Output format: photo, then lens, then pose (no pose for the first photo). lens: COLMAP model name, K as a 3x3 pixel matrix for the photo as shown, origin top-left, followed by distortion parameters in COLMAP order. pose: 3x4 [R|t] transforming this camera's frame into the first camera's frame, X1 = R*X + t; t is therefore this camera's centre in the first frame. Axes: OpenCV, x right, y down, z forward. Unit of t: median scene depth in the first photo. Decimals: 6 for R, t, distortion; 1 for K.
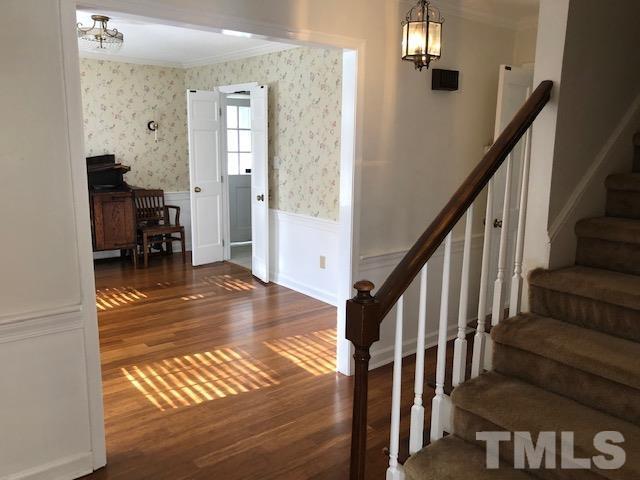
lens RADIAL K [[525.3, 0, 321.0], [0, 525.3, 238.7], [0, 0, 1]] dist [0.026608, -0.018486]
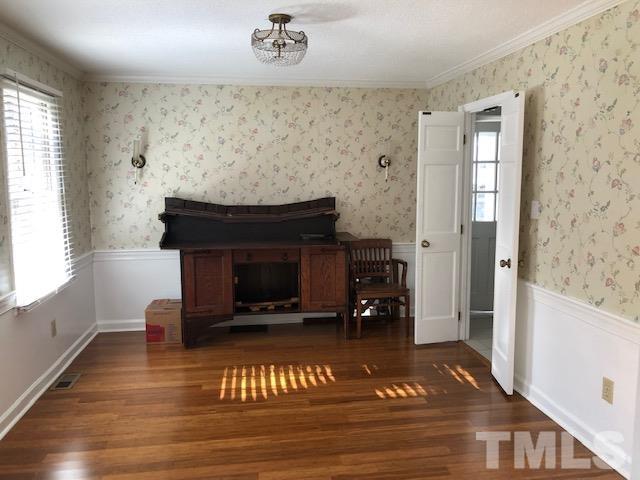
lens RADIAL K [[525.3, 0, 324.5], [0, 525.3, 244.1], [0, 0, 1]] dist [0.026608, -0.018486]
pose [[0.866676, 0.042678, -0.497042, 0.012619], [-0.070700, 0.996785, -0.037690, -0.054865], [0.493835, 0.067806, 0.866908, 0.287507]]
